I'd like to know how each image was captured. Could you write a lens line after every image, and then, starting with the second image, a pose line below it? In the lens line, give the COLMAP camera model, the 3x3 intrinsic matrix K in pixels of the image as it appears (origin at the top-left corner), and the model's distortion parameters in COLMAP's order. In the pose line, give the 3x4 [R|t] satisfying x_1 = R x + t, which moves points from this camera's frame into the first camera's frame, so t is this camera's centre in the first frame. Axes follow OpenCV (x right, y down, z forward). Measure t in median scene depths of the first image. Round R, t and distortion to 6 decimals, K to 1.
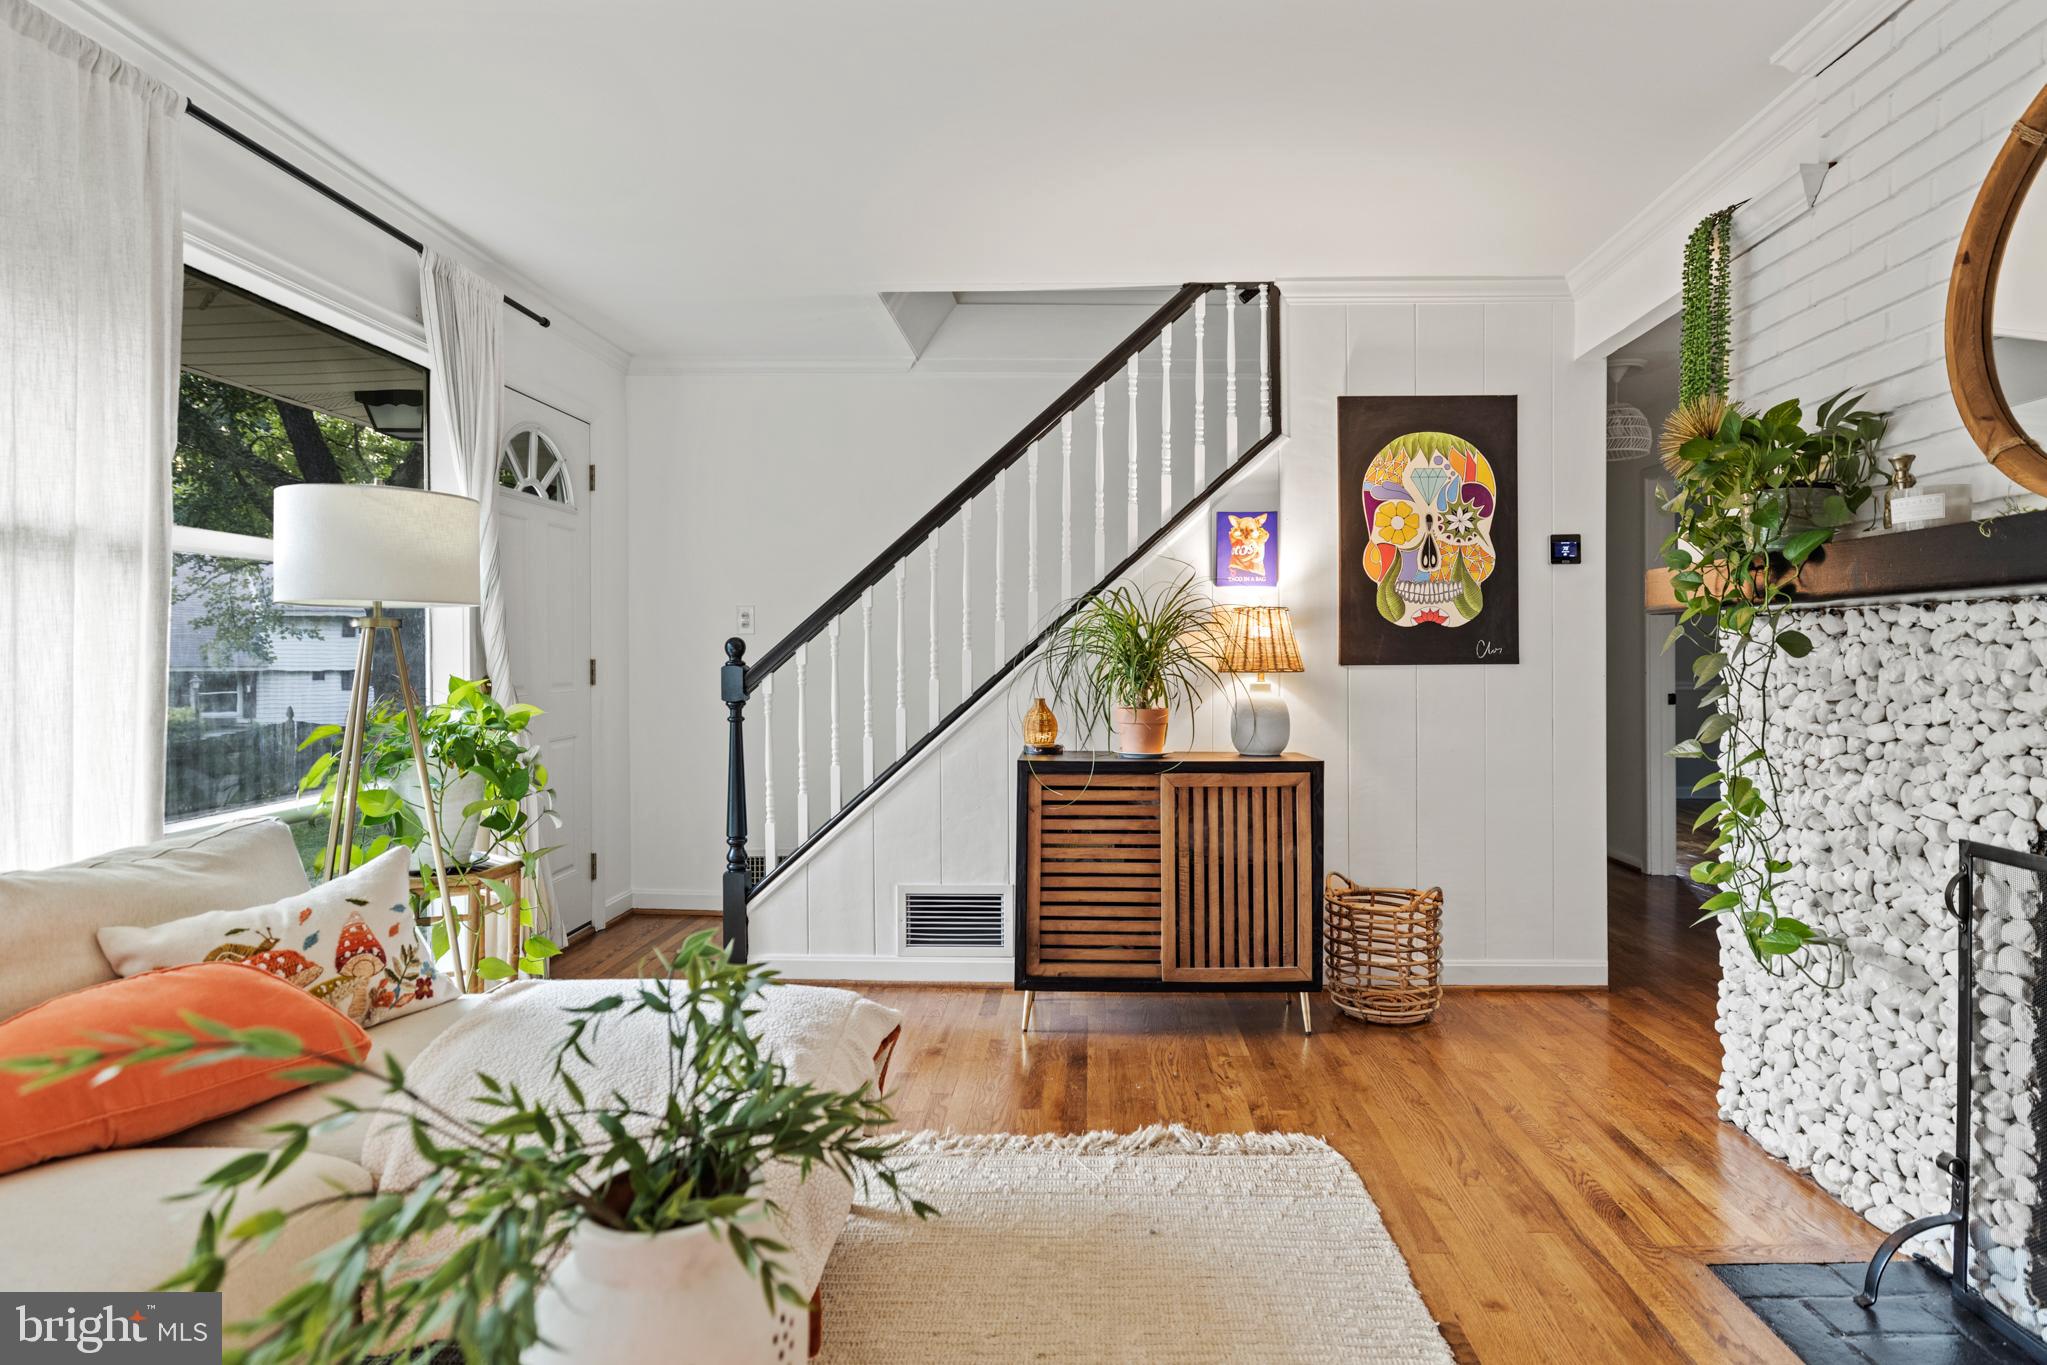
lens RADIAL K [[1038.5, 0, 1025.5], [0, 1038.5, 657.5], [0, 0, 1]] dist [0.002130, 0.000287]
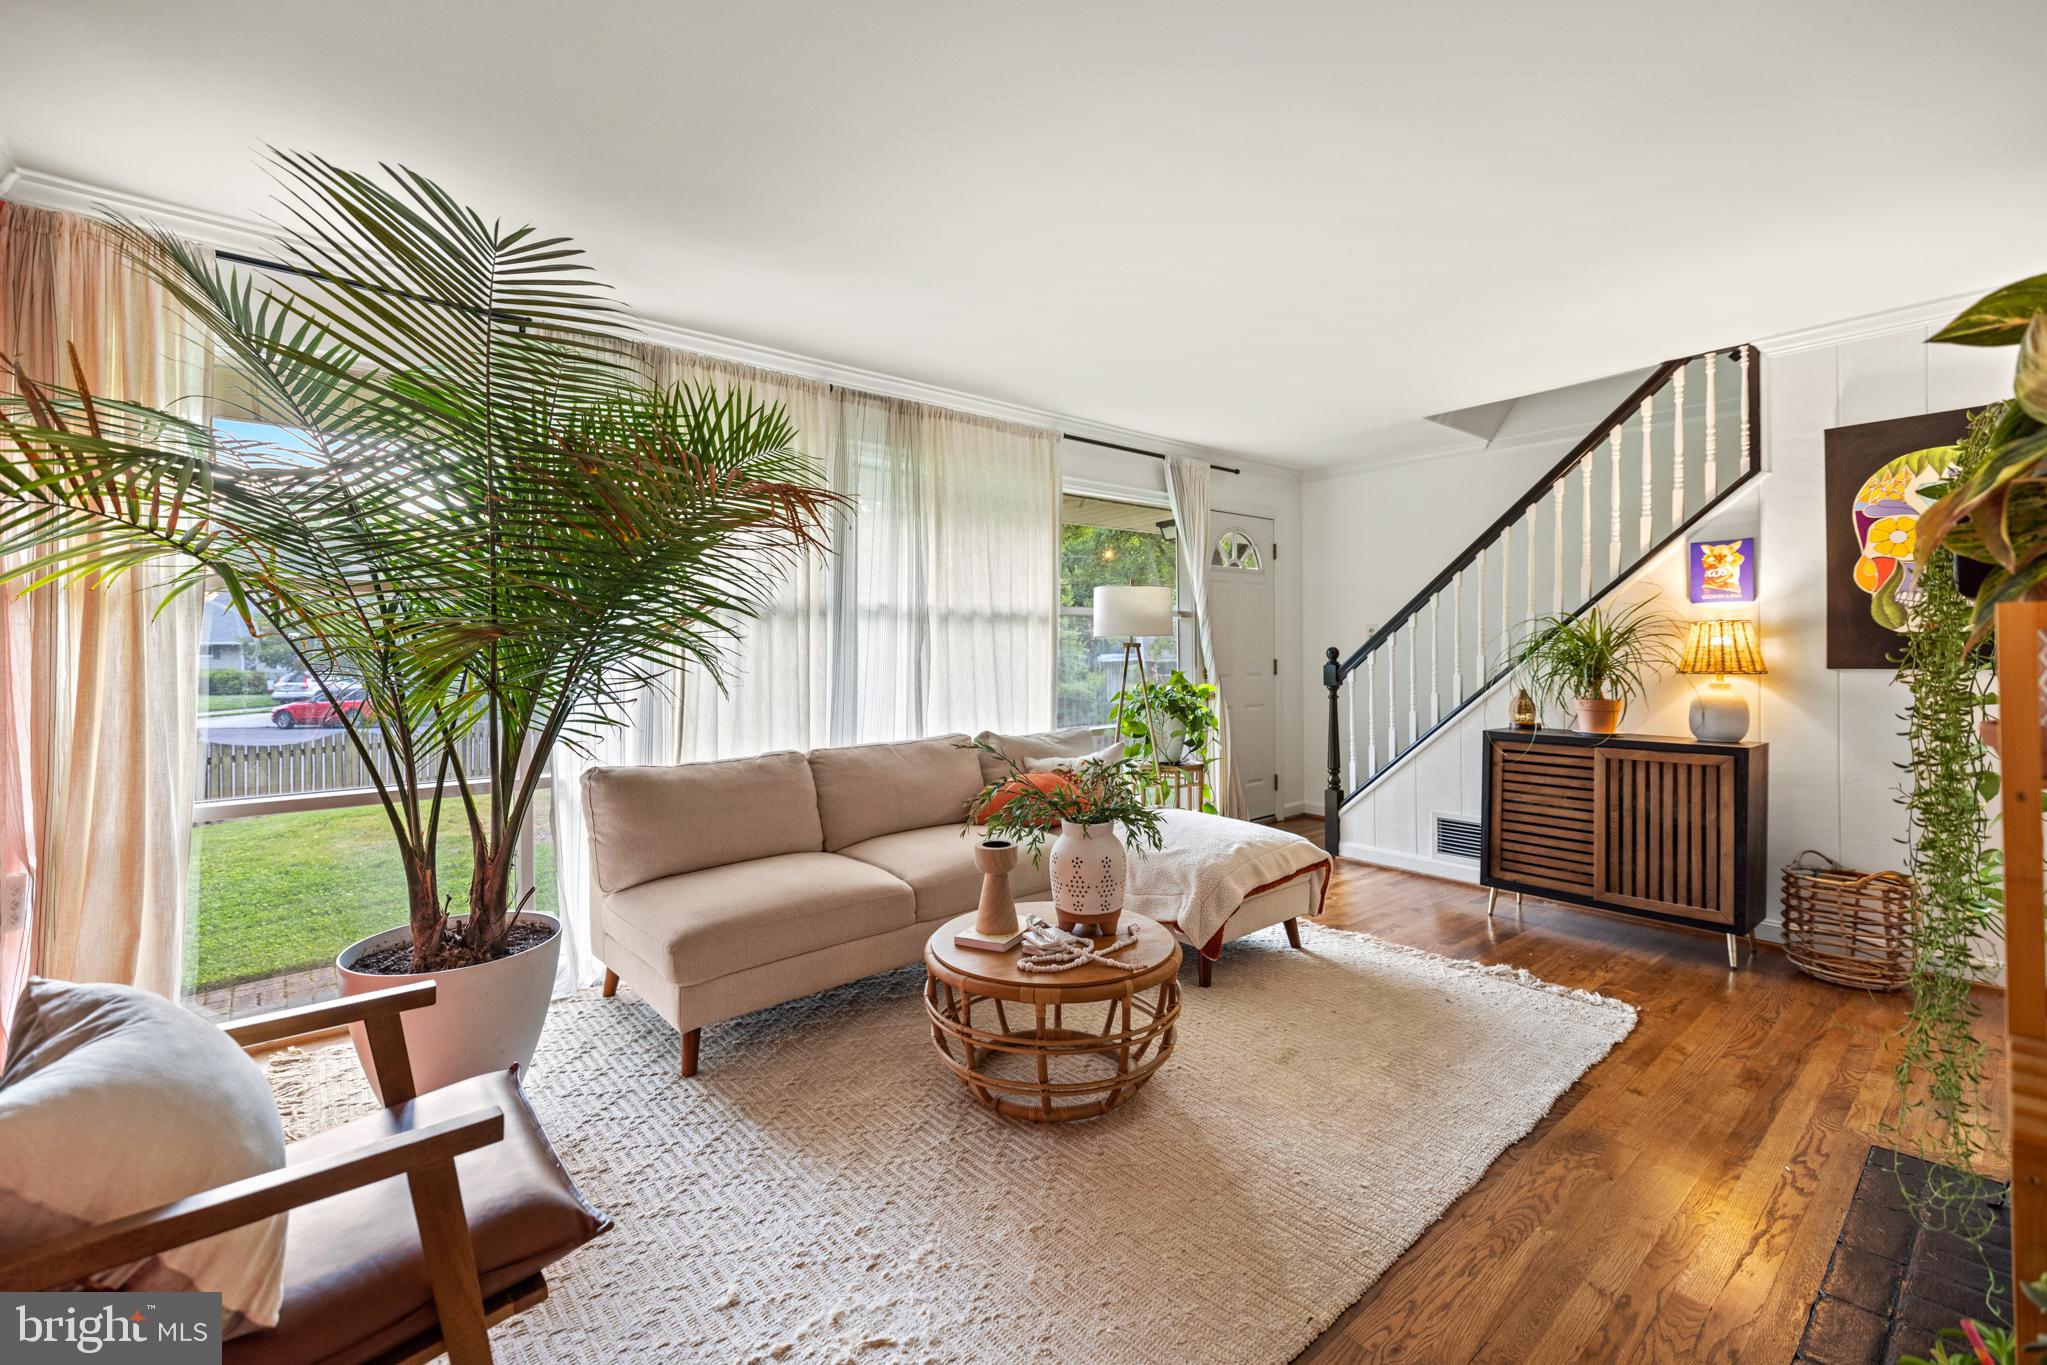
lens RADIAL K [[887.5, 0, 1018.7], [0, 887.5, 659.6], [0, 0, 1]] dist [-0.002720, 0.000765]
pose [[0.651180, 0.004546, -0.758909, 0.477403], [0.003678, 0.999951, 0.009146, -0.014836], [0.758914, -0.008747, 0.651132, -0.298961]]
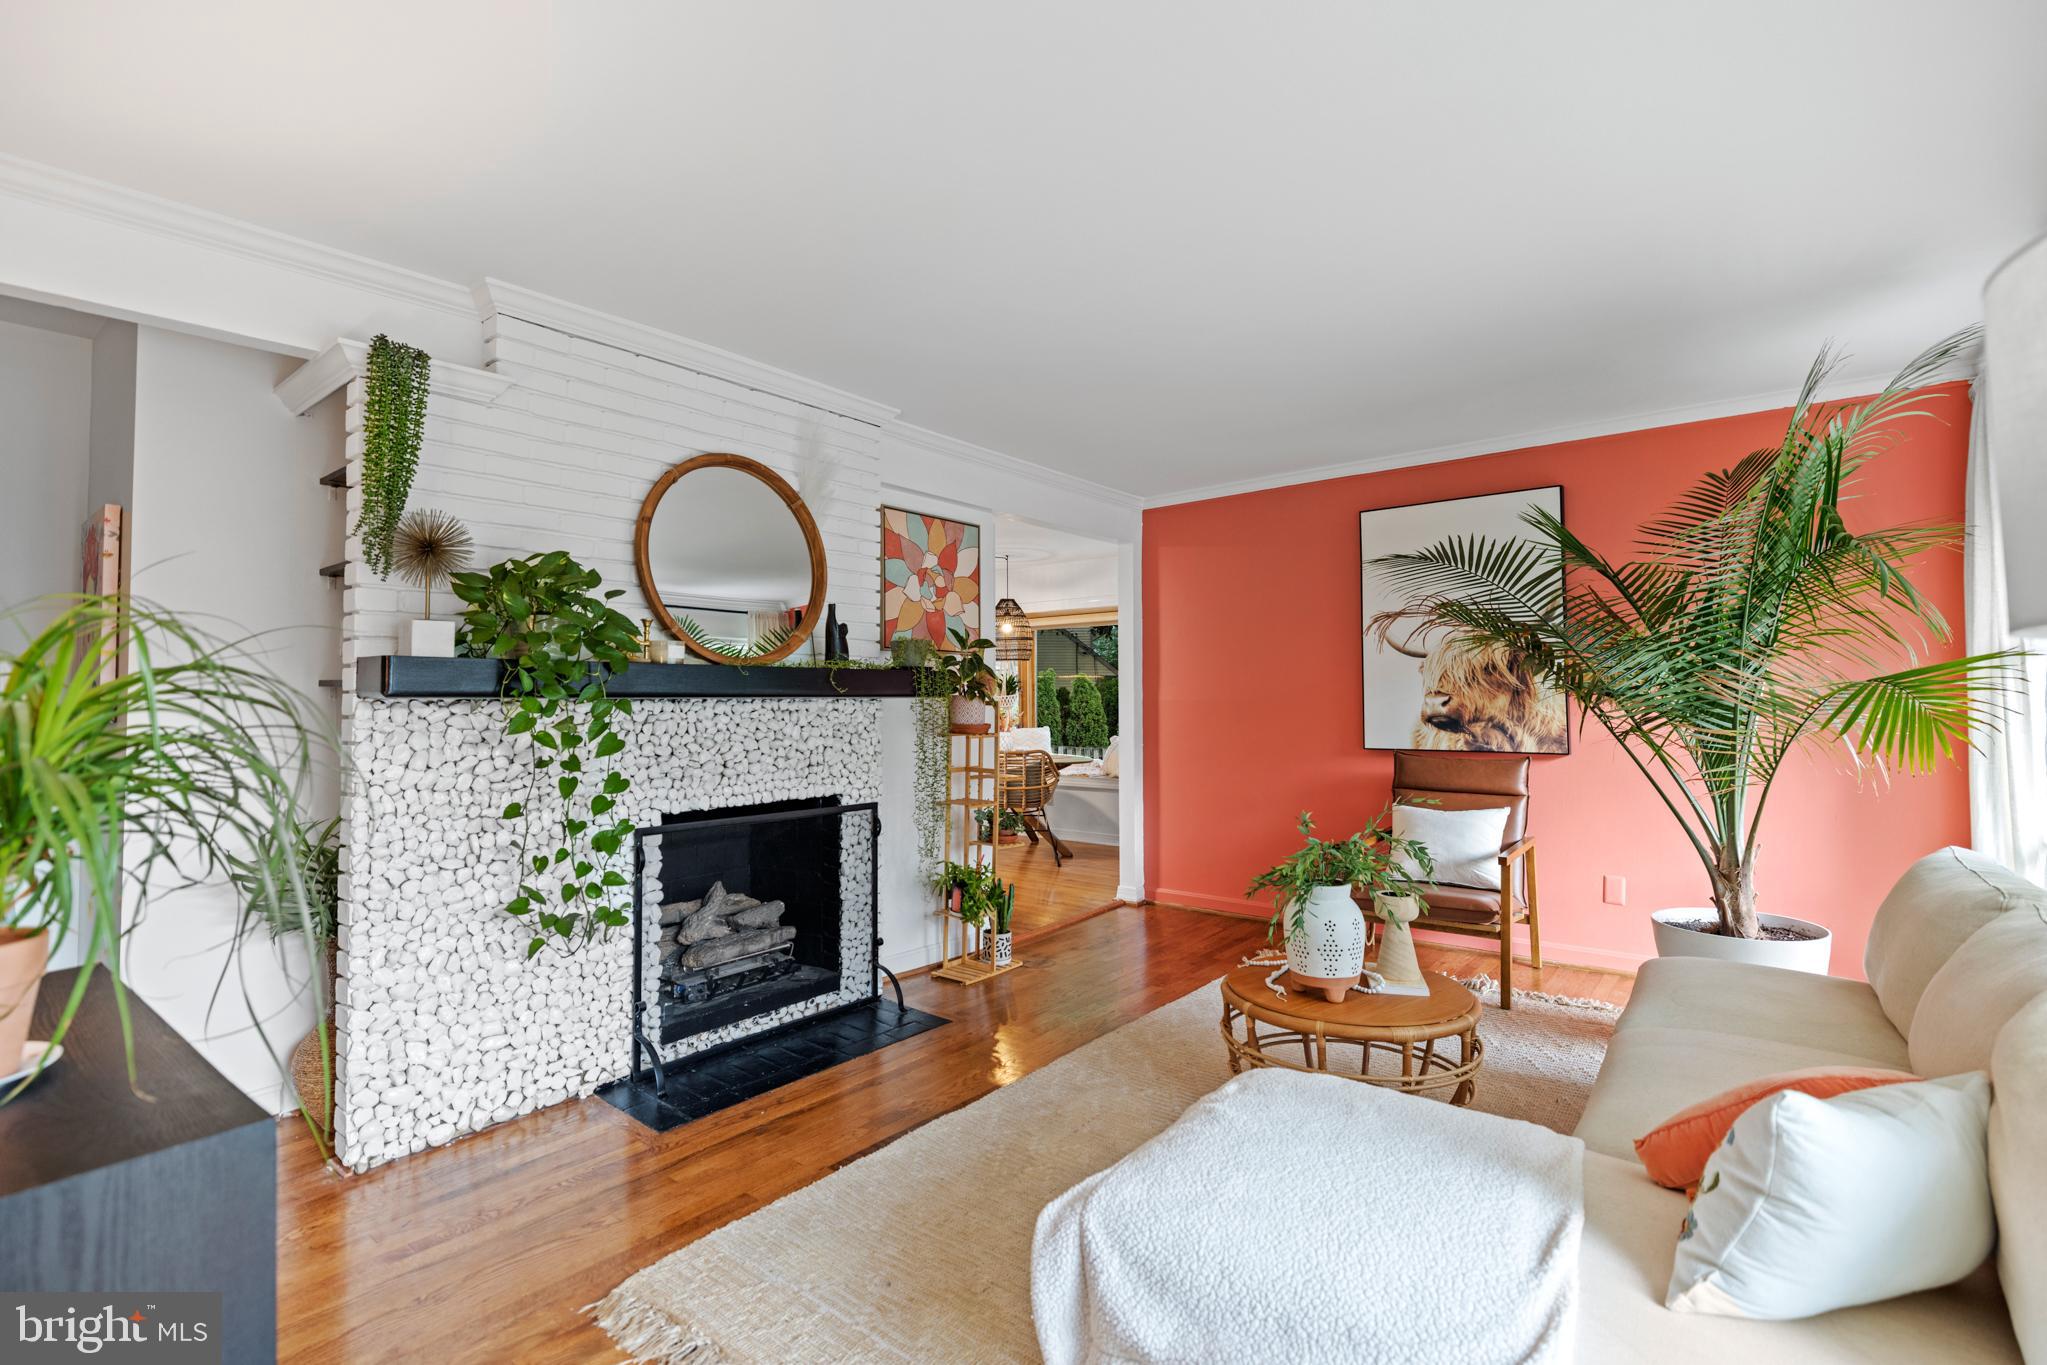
lens RADIAL K [[954.8, 0, 1054.5], [0, 954.8, 666.4], [0, 0, 1]] dist [0.003292, 0.000560]
pose [[-0.788115, 0.027720, 0.614904, -0.376931], [0.002943, 0.999144, -0.041270, -0.017590], [-0.615522, -0.030716, -0.787521, 1.038488]]
